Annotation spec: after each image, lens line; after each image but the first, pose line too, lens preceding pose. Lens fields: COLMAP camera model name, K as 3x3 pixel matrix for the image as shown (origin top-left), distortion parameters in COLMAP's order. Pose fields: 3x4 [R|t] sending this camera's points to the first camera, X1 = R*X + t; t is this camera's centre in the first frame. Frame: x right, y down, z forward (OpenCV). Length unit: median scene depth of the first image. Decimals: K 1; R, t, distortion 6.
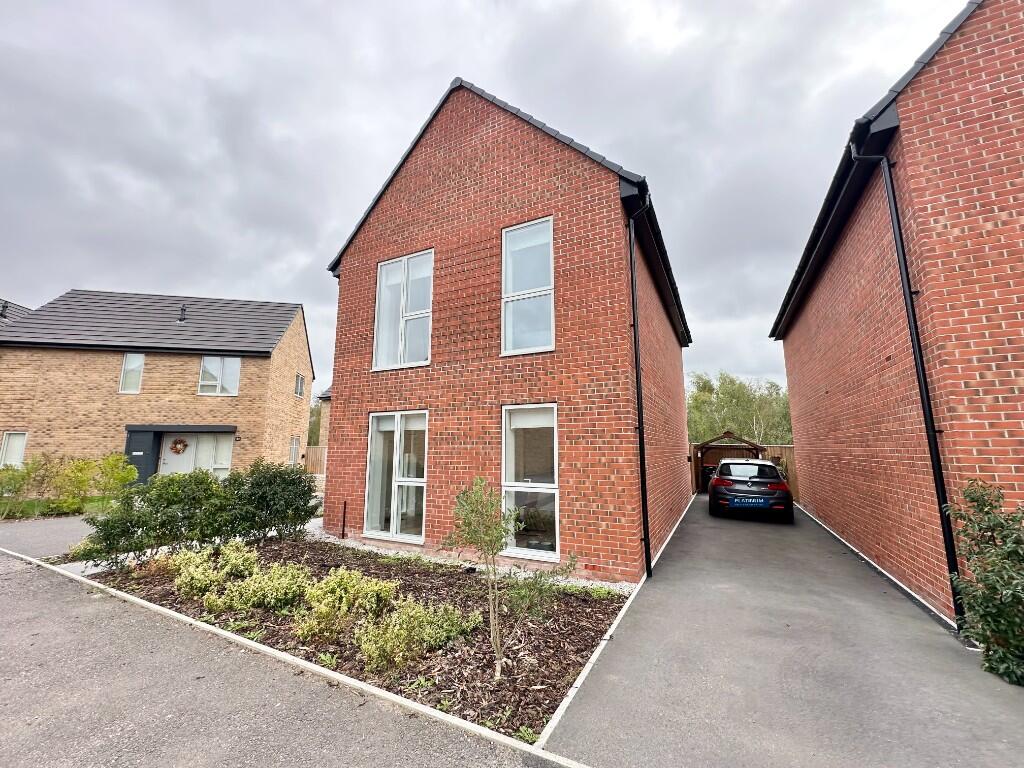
lens RADIAL K [[407.9, 0, 511.6], [0, 407.9, 385.0], [0, 0, 1]] dist [-0.003317, 0.000103]
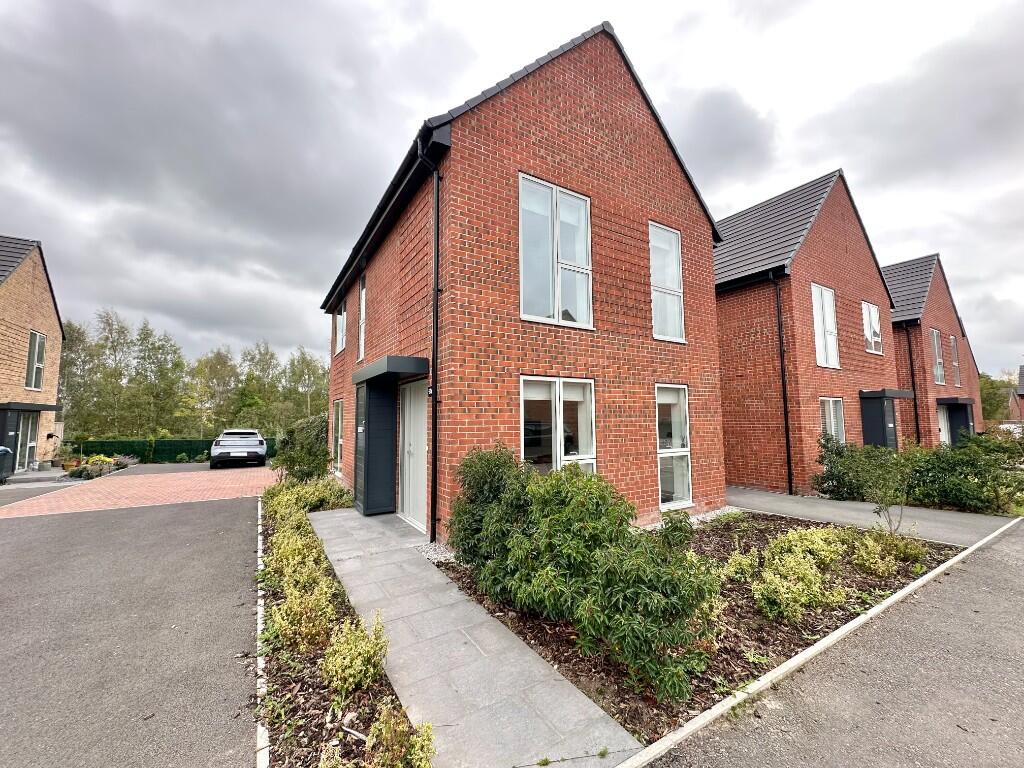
lens RADIAL K [[407.9, 0, 512.9], [0, 407.9, 381.4], [0, 0, 1]] dist [-0.003317, 0.000103]
pose [[0.516917, 0.067502, 0.853370, -1.123784], [-0.132094, 0.991236, 0.001607, 0.090669], [-0.845783, -0.113556, 0.521303, 0.704476]]
